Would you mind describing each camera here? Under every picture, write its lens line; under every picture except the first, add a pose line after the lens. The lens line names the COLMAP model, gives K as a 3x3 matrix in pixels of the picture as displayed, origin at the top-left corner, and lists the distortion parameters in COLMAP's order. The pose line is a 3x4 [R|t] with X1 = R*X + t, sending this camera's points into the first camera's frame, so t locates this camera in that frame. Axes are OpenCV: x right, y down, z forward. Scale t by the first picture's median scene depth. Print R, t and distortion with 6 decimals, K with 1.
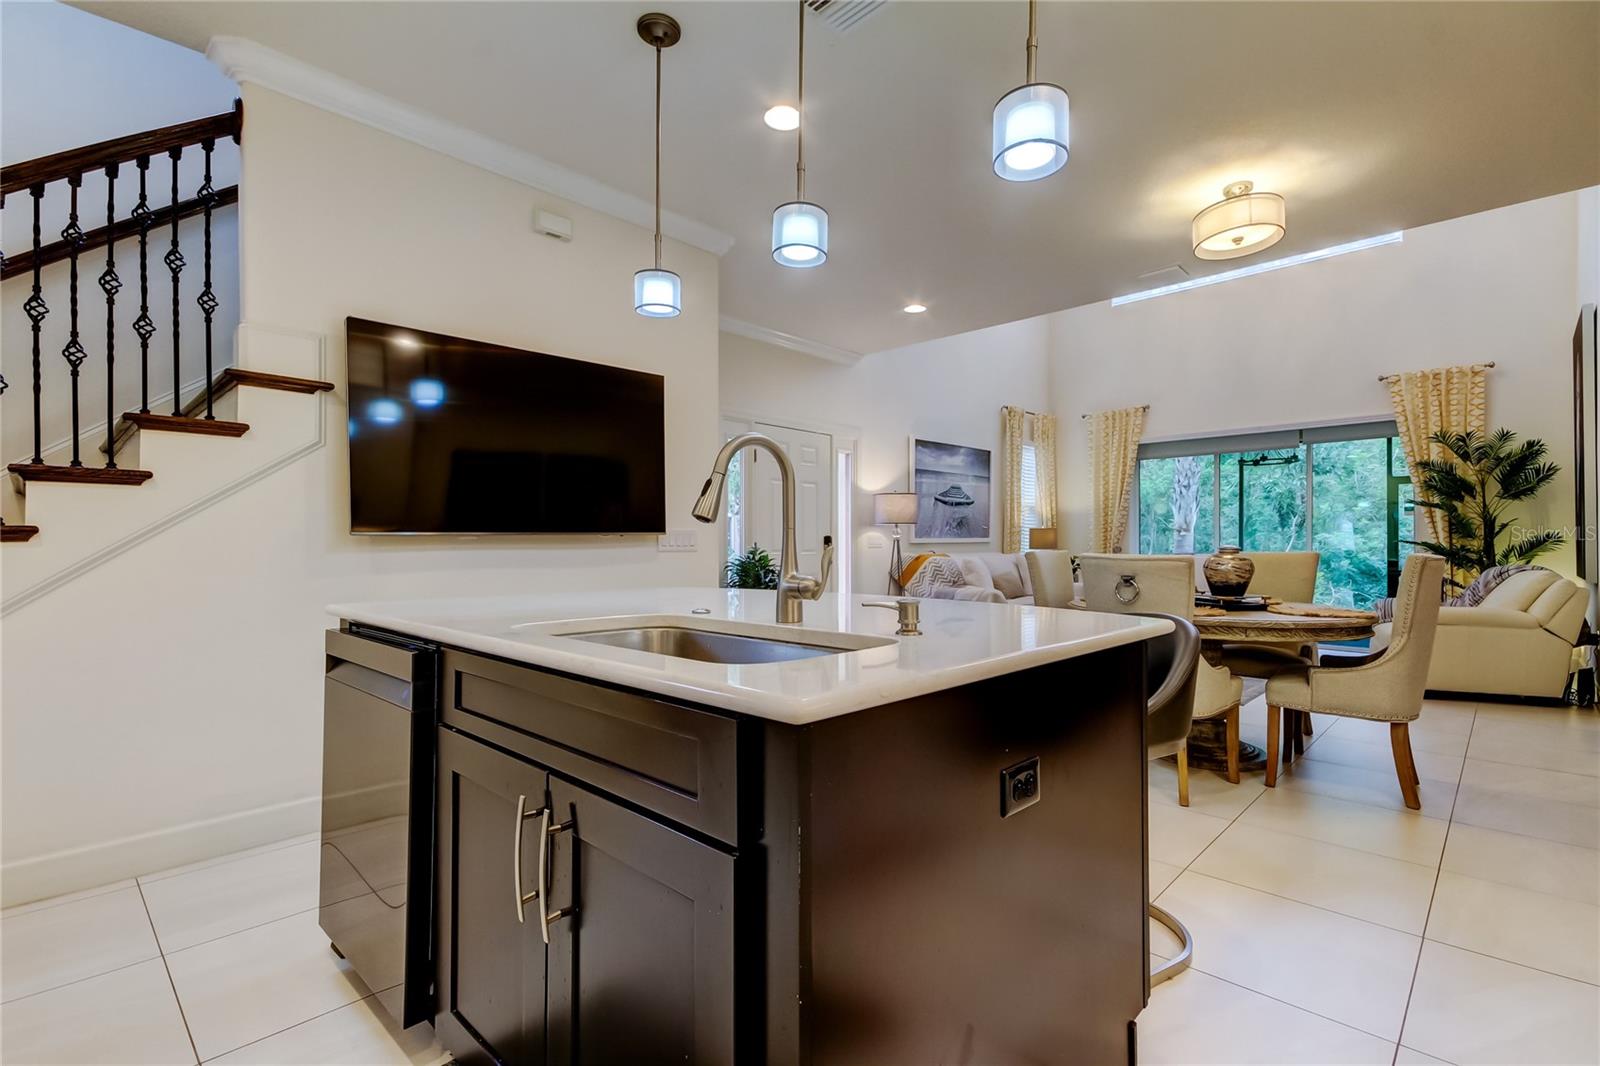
lens RADIAL K [[746.6, 0, 814.2], [0, 746.6, 546.3], [0, 0, 1]] dist [0.013835, 0.000565]
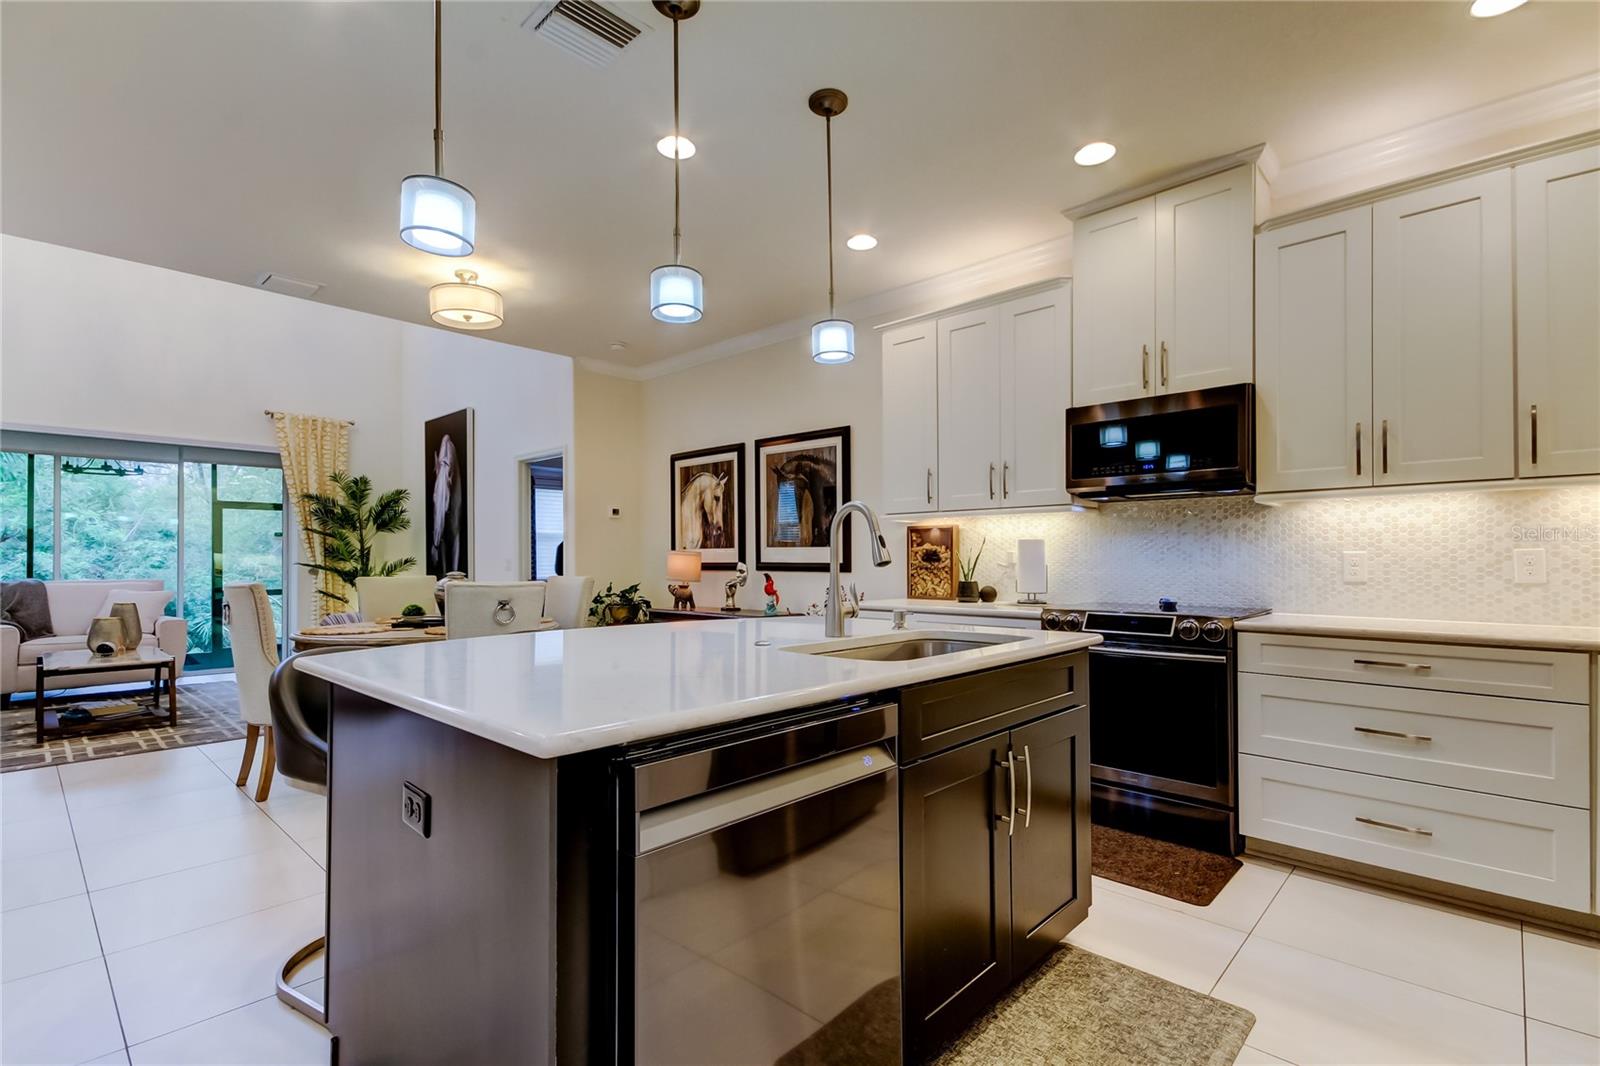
lens RADIAL K [[746.6, 0, 804.5], [0, 746.6, 540.6], [0, 0, 1]] dist [0.013835, 0.000565]
pose [[-0.010993, 0.026226, 0.999596, -0.337136], [0.004510, 0.999647, -0.026178, -0.009047], [-0.999929, 0.004221, -0.011108, 0.254243]]
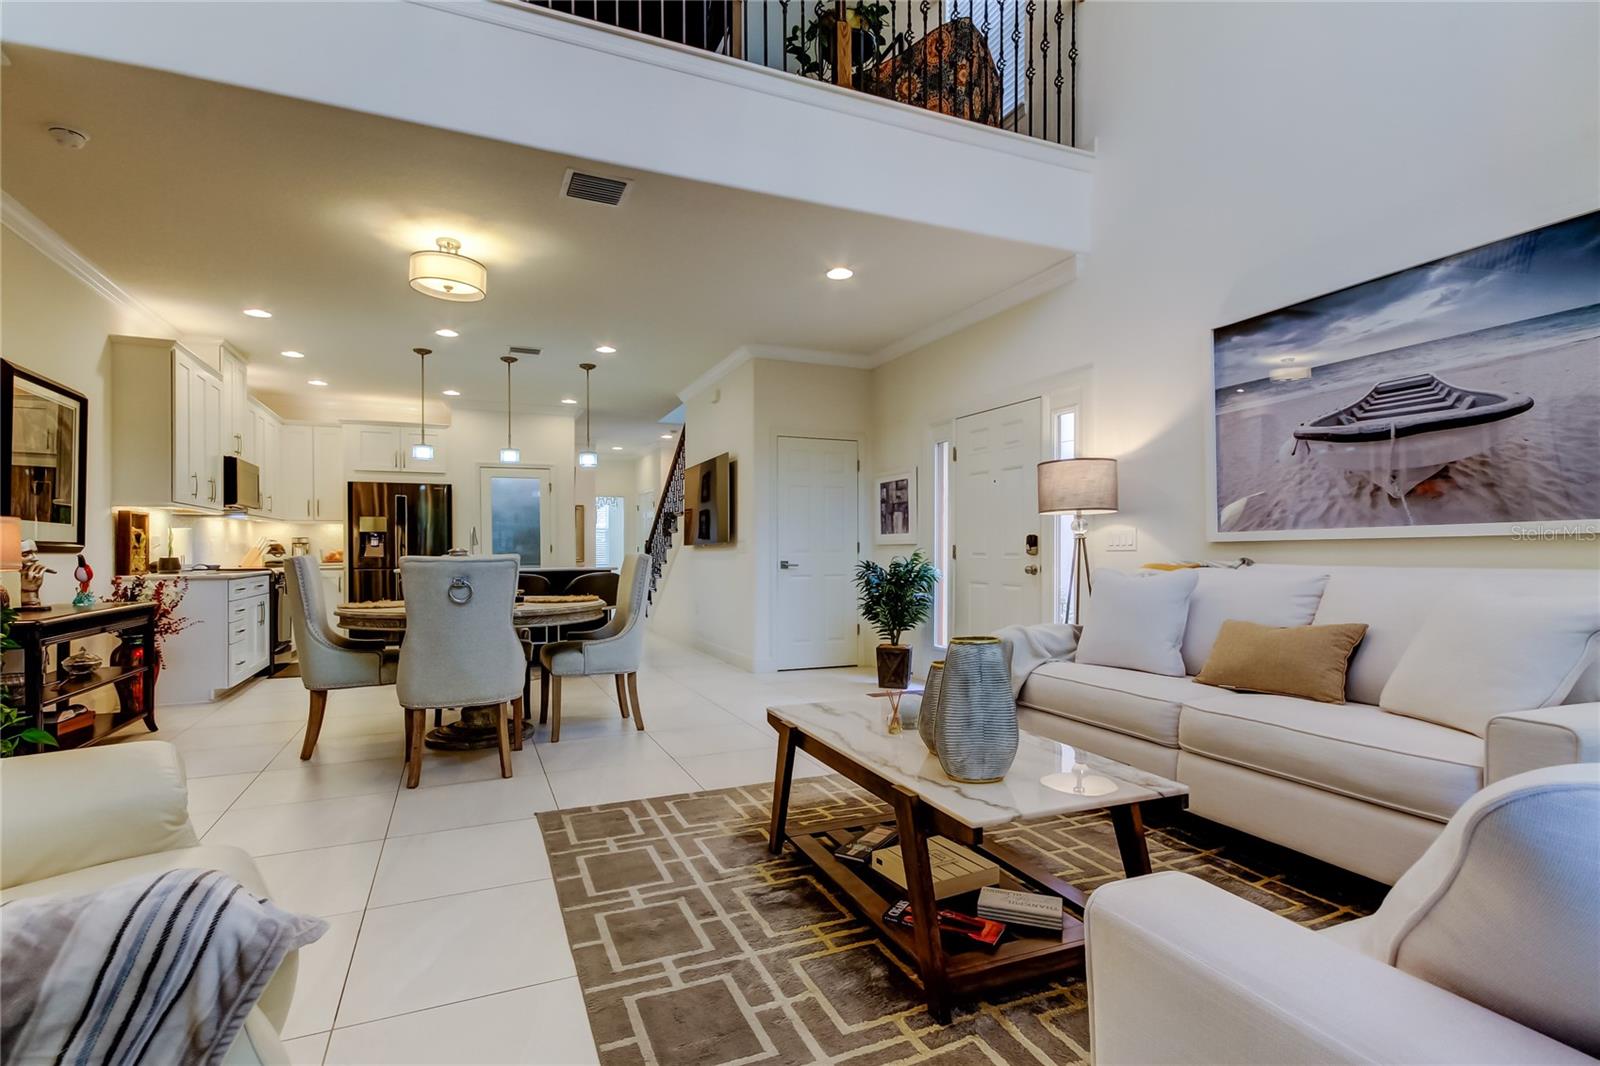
lens RADIAL K [[746.6, 0, 809.2], [0, 746.6, 529.8], [0, 0, 1]] dist [0.013835, 0.000565]
pose [[-0.368791, -0.025015, -0.929176, 0.757189], [0.000270, 0.999635, -0.027019, 0.000720], [0.929512, -0.010215, -0.368650, 1.032831]]
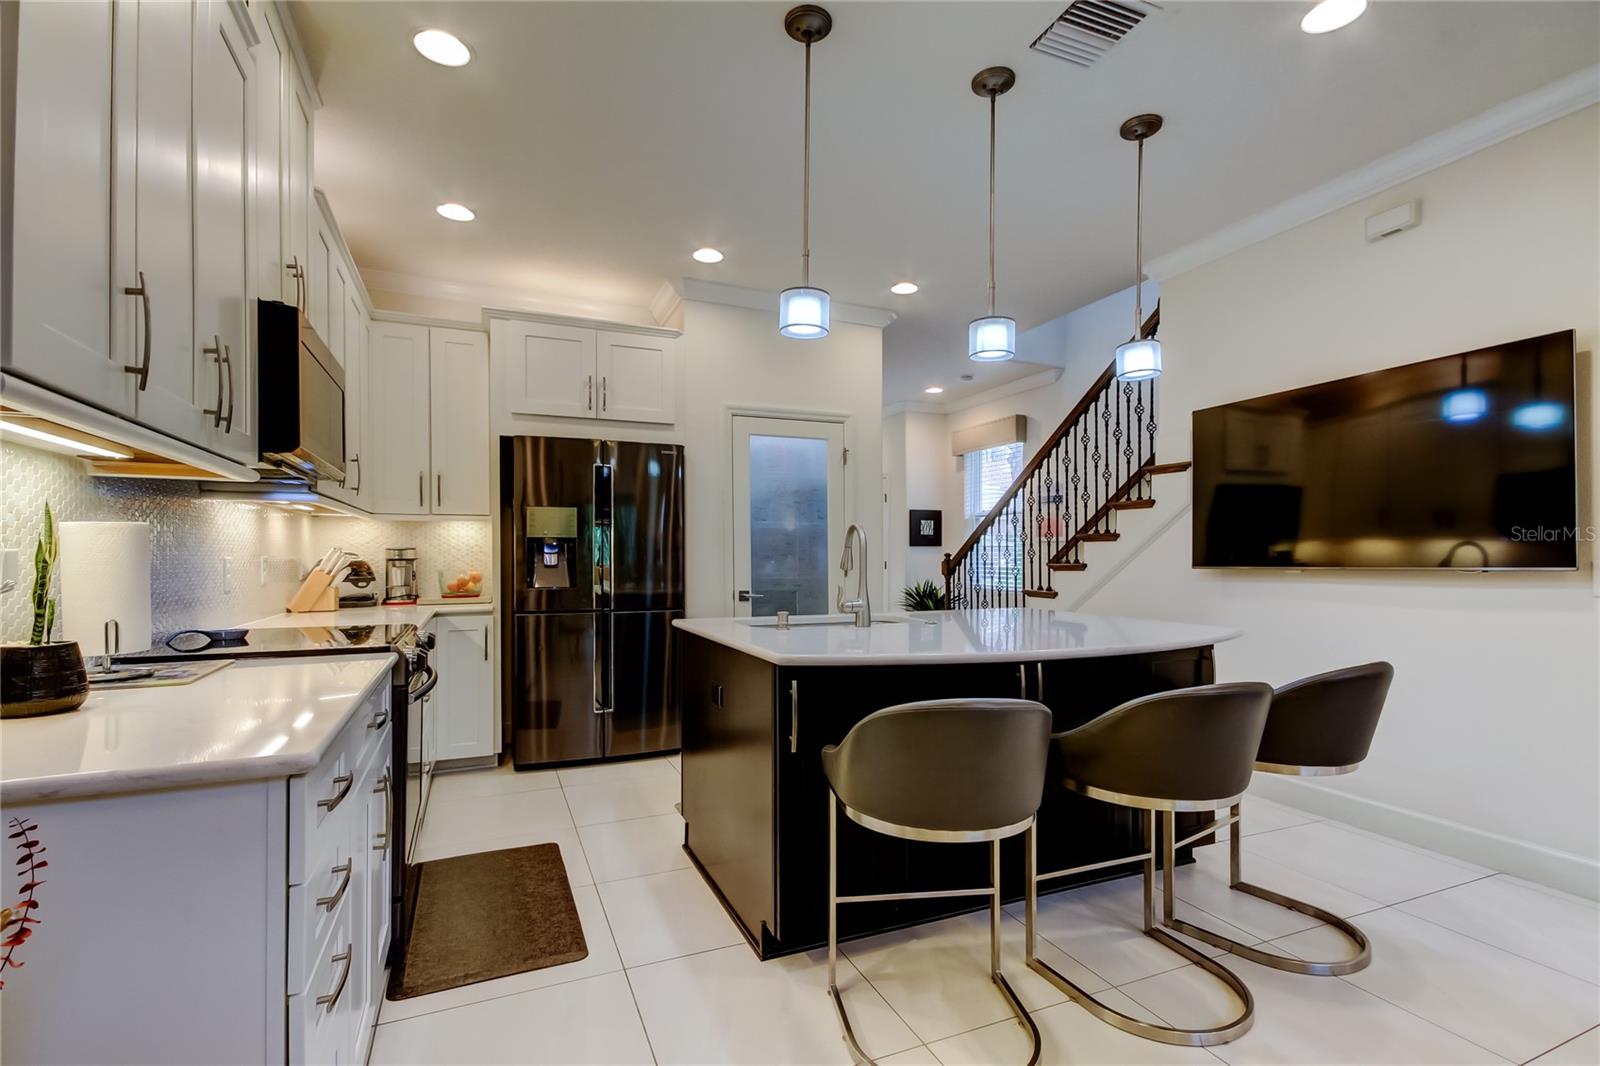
lens RADIAL K [[746.6, 0, 811.0], [0, 746.6, 538.1], [0, 0, 1]] dist [0.013835, 0.000565]
pose [[-0.387755, -0.024491, -0.921437, 0.353538], [-0.002210, 0.999669, -0.025641, -0.013762], [0.921760, -0.007906, -0.387681, 0.342005]]
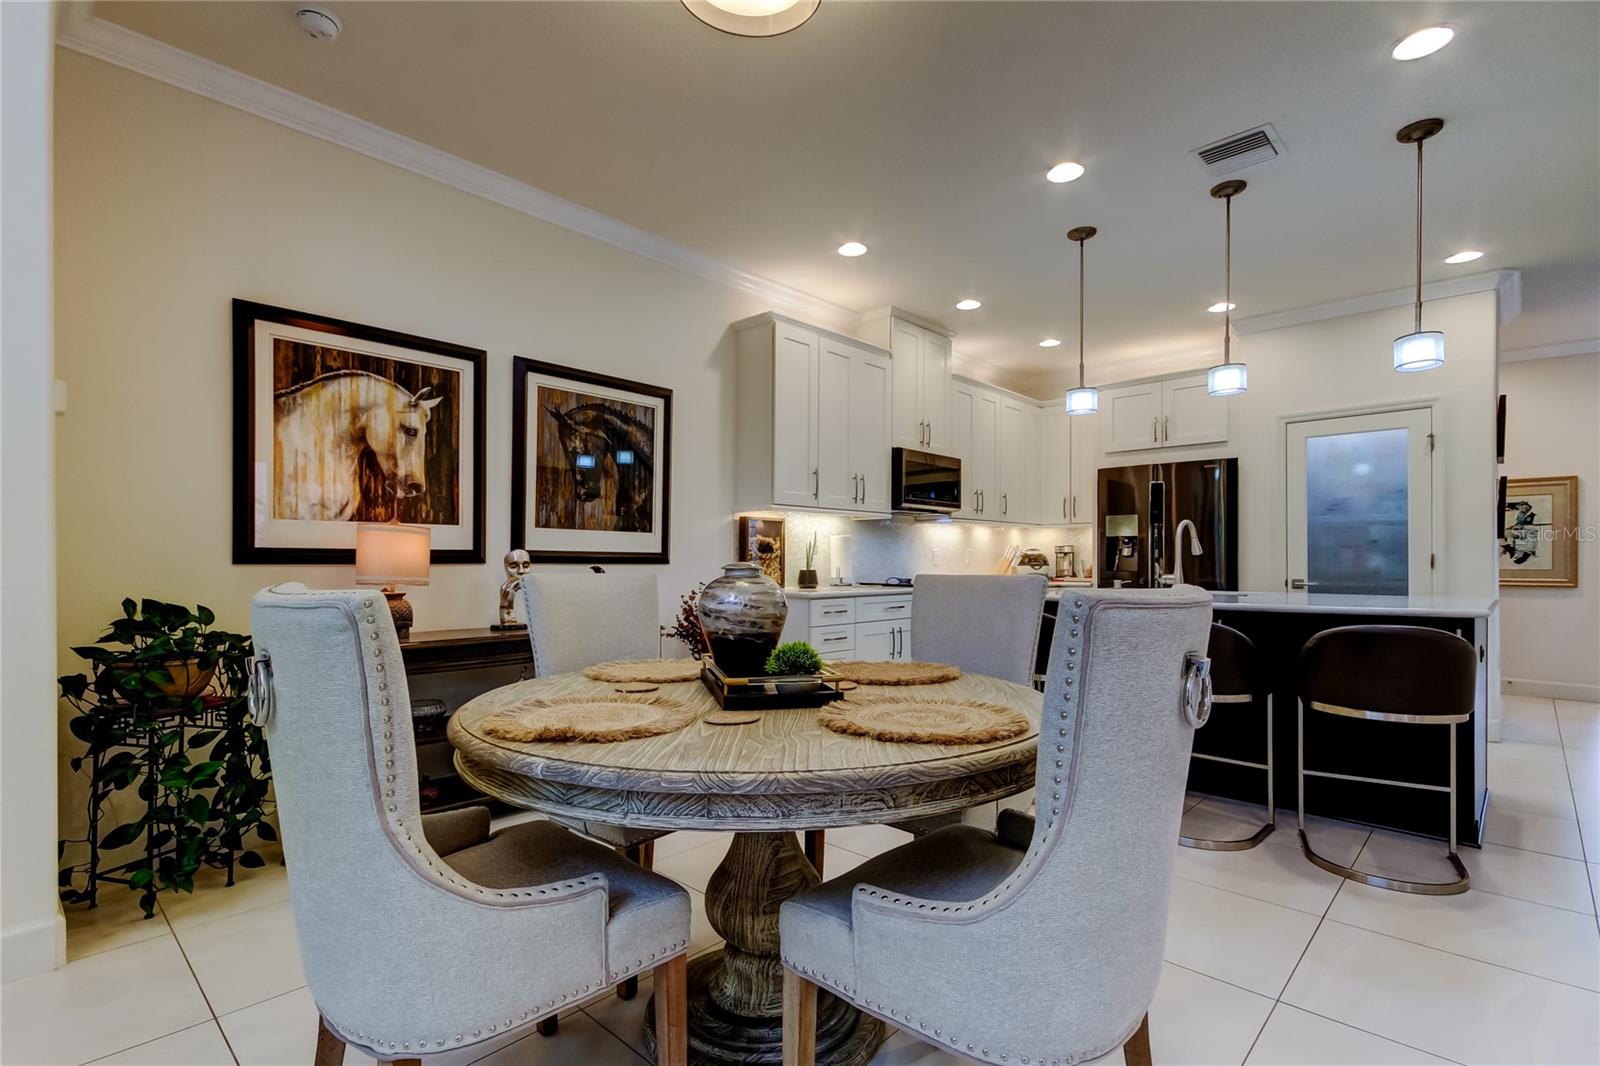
lens RADIAL K [[746.6, 0, 802.2], [0, 746.6, 541.5], [0, 0, 1]] dist [0.013835, 0.000565]
pose [[-0.999983, -0.004175, -0.003989, 0.256156], [-0.004087, 0.999753, -0.021843, -0.002647], [0.004079, -0.021826, -0.999753, 0.789635]]
